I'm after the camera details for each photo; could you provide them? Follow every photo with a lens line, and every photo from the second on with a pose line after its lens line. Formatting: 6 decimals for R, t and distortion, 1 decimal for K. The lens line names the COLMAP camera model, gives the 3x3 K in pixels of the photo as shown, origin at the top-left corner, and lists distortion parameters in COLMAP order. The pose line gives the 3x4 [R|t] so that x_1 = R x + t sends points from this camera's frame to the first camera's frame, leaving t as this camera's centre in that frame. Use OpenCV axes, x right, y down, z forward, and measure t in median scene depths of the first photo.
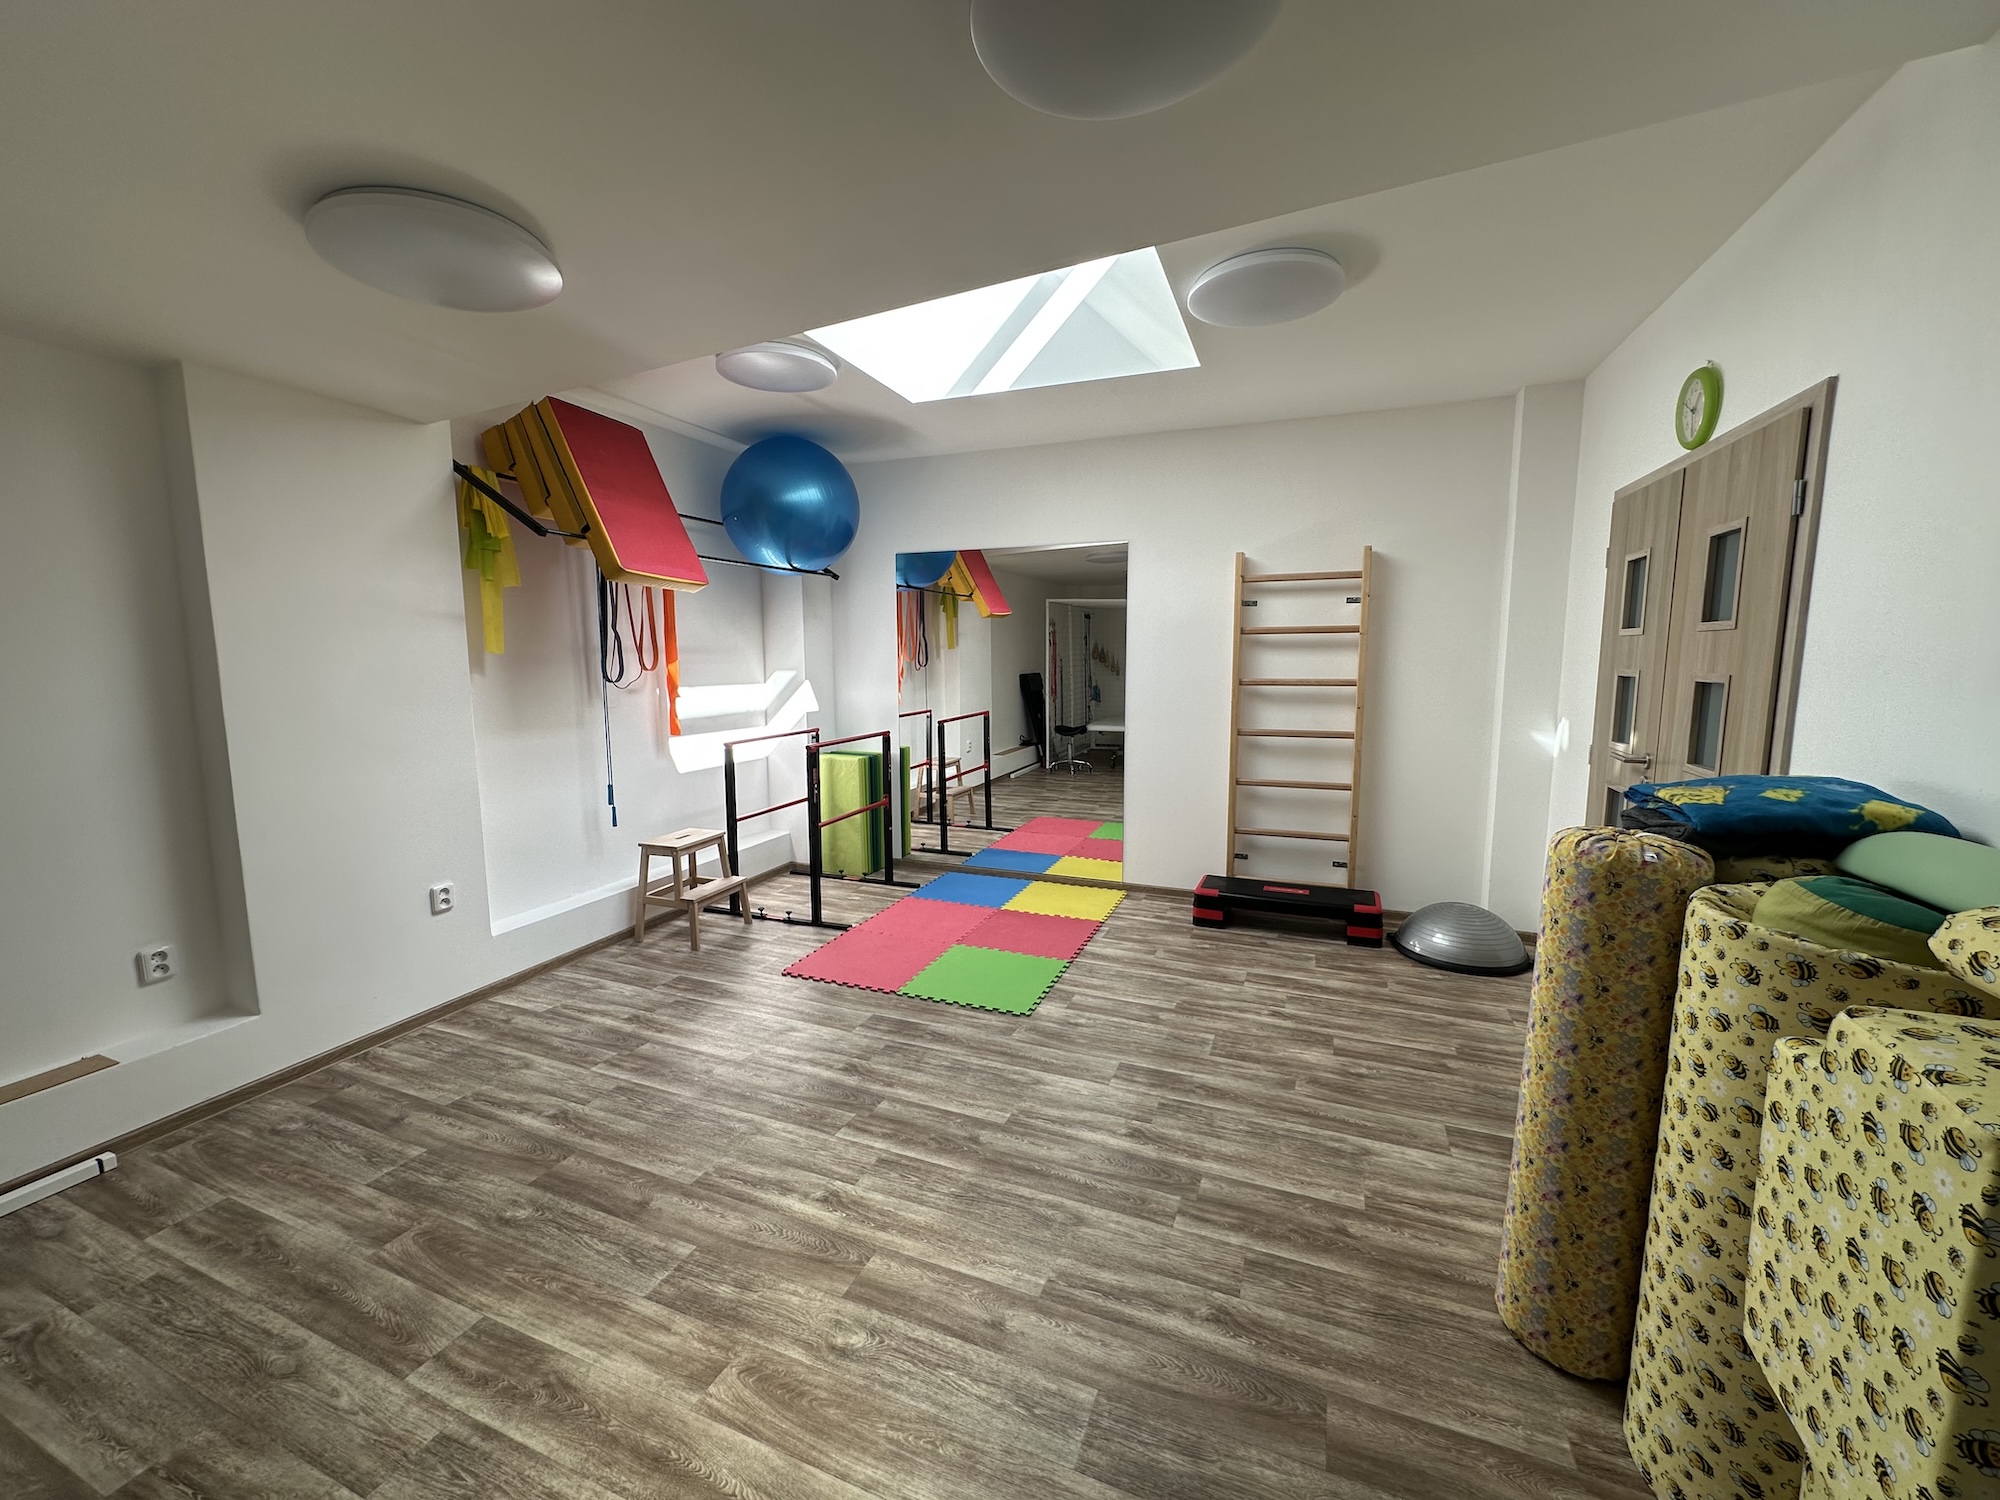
lens RADIAL K [[795.7, 0, 996.5], [0, 795.7, 751.9], [0, 0, 1]] dist [-0.002689, -0.000755]
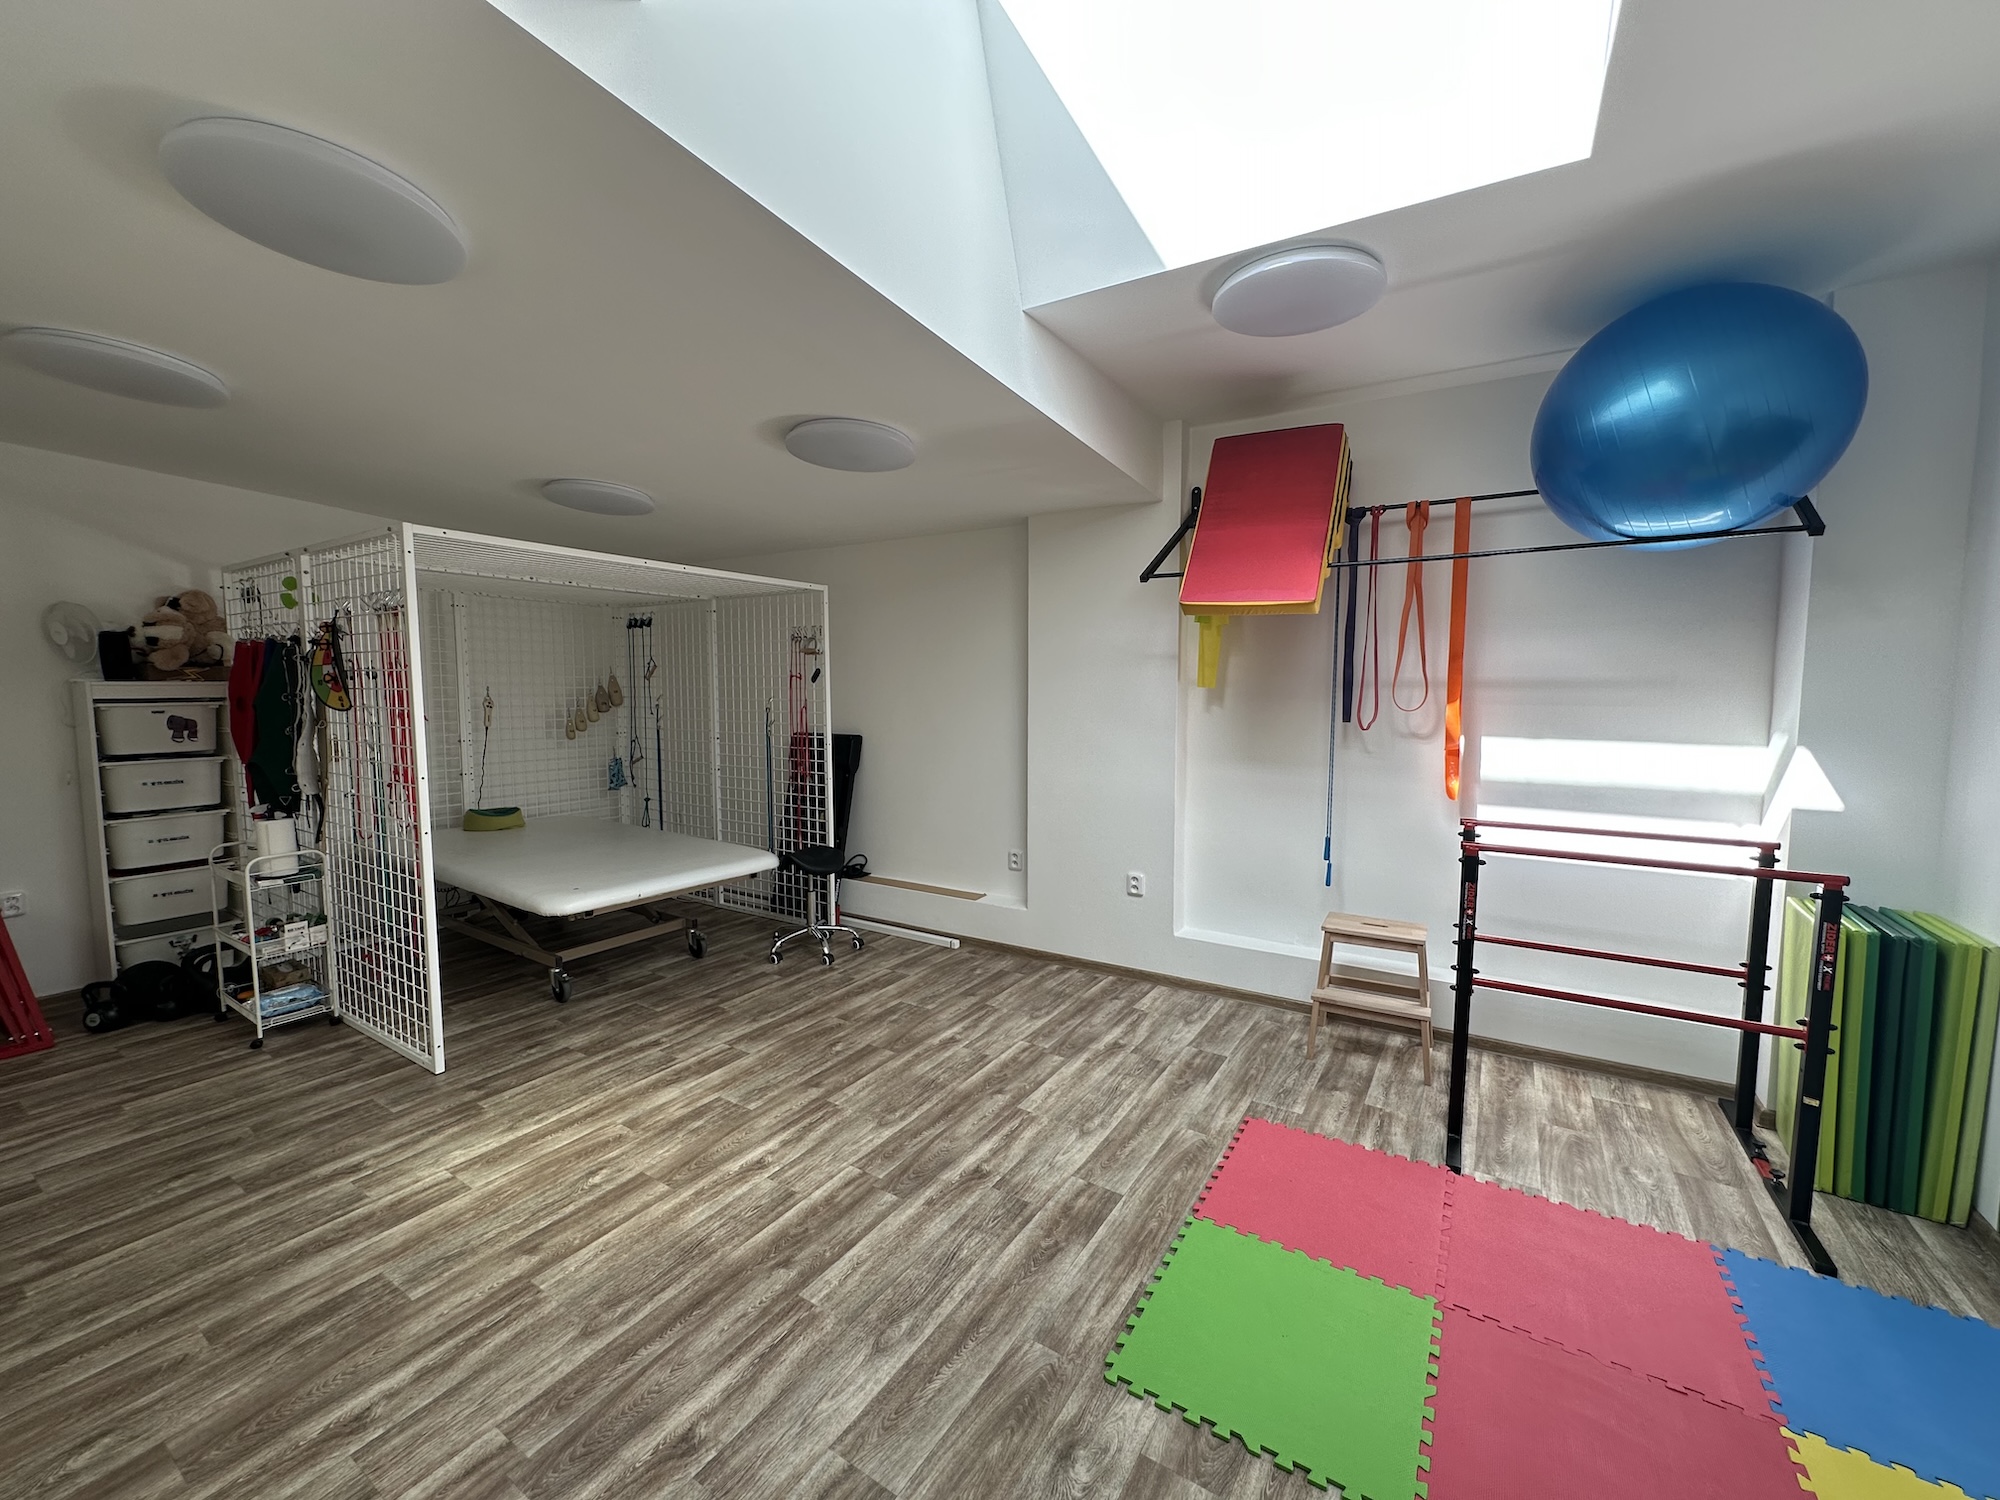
lens RADIAL K [[795.7, 0, 998.3], [0, 795.7, 749.4], [0, 0, 1]] dist [-0.002689, -0.000755]
pose [[-0.173540, 0.079159, -0.981640, 0.738298], [-0.123660, 0.987124, 0.101462, -0.168264], [0.977032, 0.138998, -0.161517, 1.323958]]
